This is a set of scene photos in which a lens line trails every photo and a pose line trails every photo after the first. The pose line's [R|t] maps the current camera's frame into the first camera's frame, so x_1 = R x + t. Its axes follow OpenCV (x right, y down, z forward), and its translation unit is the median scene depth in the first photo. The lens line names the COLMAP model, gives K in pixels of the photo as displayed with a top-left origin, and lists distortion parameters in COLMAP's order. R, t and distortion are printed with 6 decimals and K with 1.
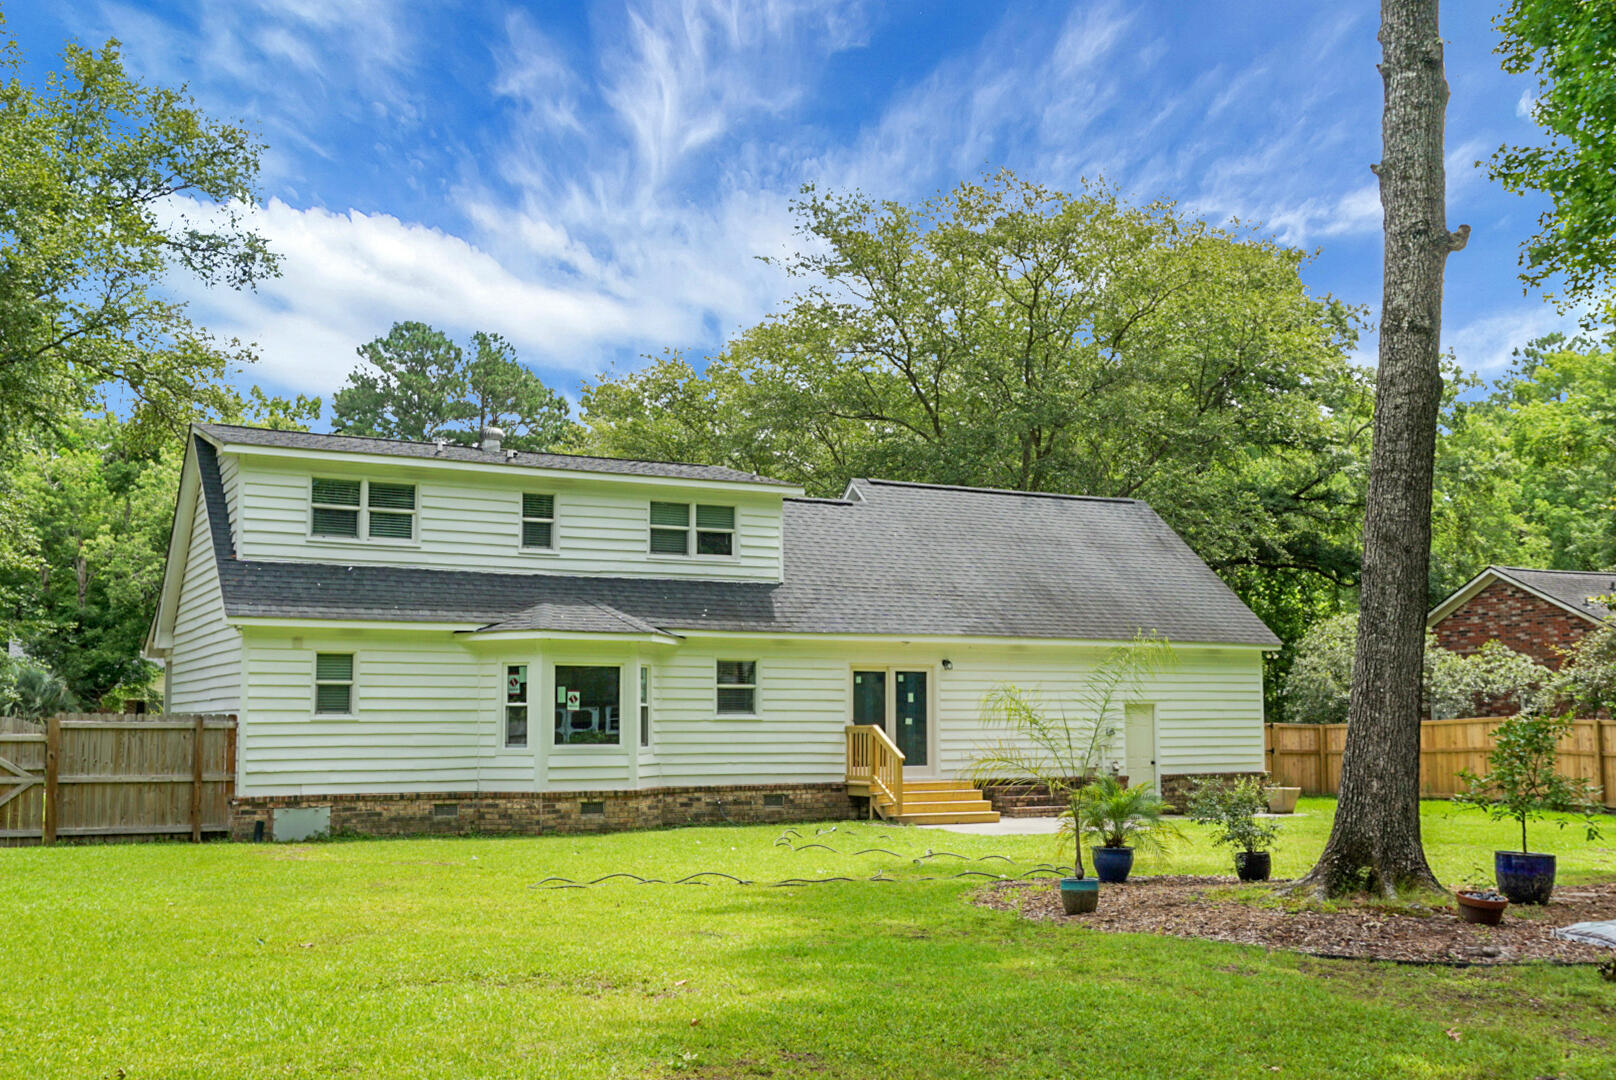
lens RADIAL K [[1586.1, 0, 808.0], [0, 1586.1, 540.0], [0, 0, 1]] dist [0.018022, 0.009228]
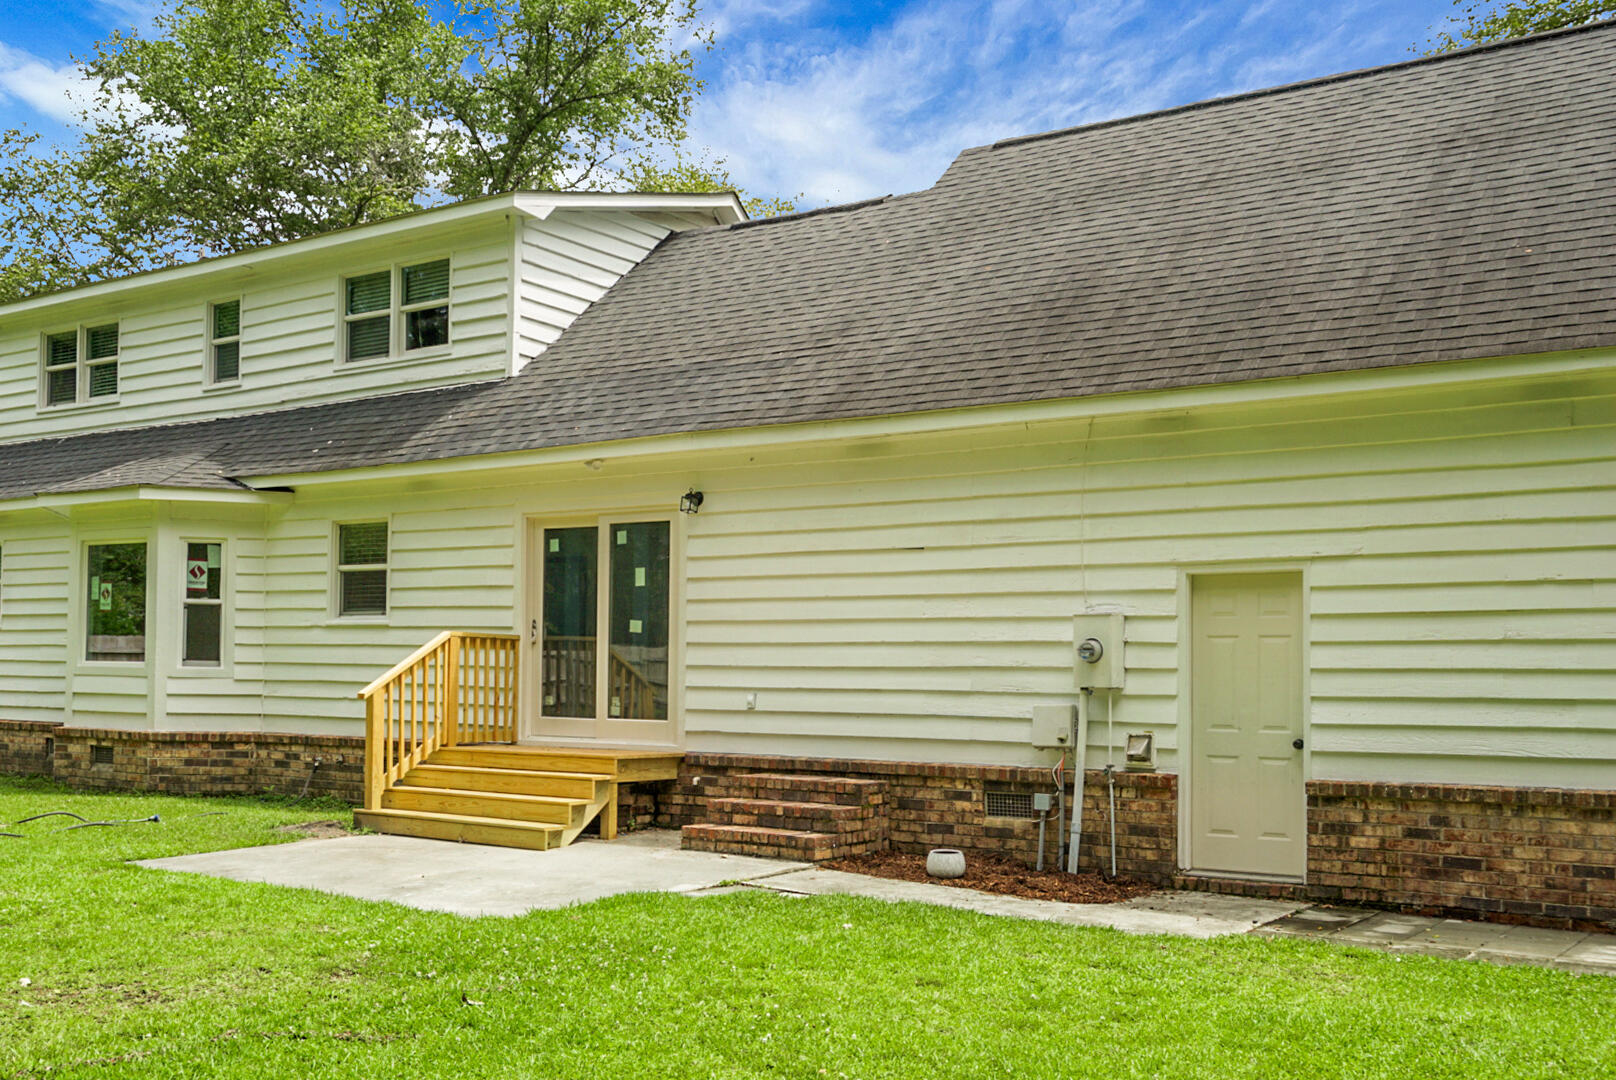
lens RADIAL K [[1663.5, 0, 808.2], [0, 1663.5, 611.4], [0, 0, 1]] dist [0.003625, -0.006384]
pose [[0.440542, -0.030697, -0.897207, 0.568256], [0.083953, 0.996444, 0.007130, 0.117224], [0.893798, -0.078464, 0.441553, 0.875724]]
